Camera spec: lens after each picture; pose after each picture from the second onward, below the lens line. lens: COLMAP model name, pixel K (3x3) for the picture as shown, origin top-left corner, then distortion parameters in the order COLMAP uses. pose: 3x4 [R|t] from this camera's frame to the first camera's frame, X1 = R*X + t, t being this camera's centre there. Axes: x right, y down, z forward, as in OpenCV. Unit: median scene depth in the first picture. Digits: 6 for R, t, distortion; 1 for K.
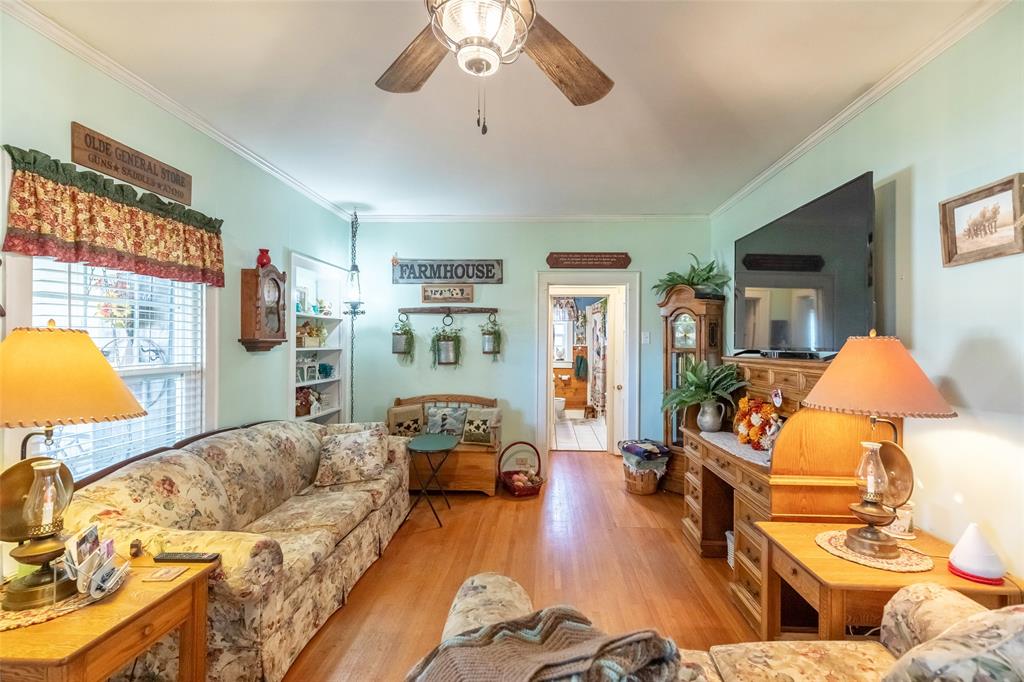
lens RADIAL K [[464.1, 0, 513.9], [0, 464.1, 337.7], [0, 0, 1]] dist [0.008744, -0.002555]
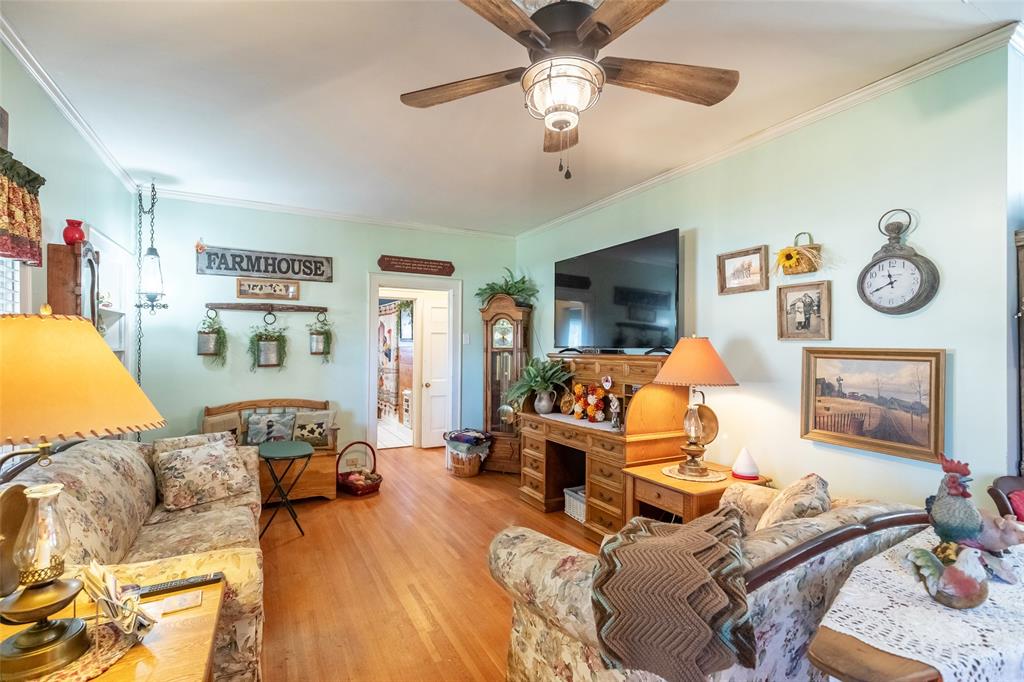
lens RADIAL K [[464.1, 0, 485.9], [0, 464.1, 346.6], [0, 0, 1]] dist [0.008744, -0.002555]
pose [[0.875256, -0.000768, 0.483659, -0.309914], [-0.005579, 0.999916, 0.011684, 0.007328], [-0.483627, -0.012925, 0.875179, -0.013675]]
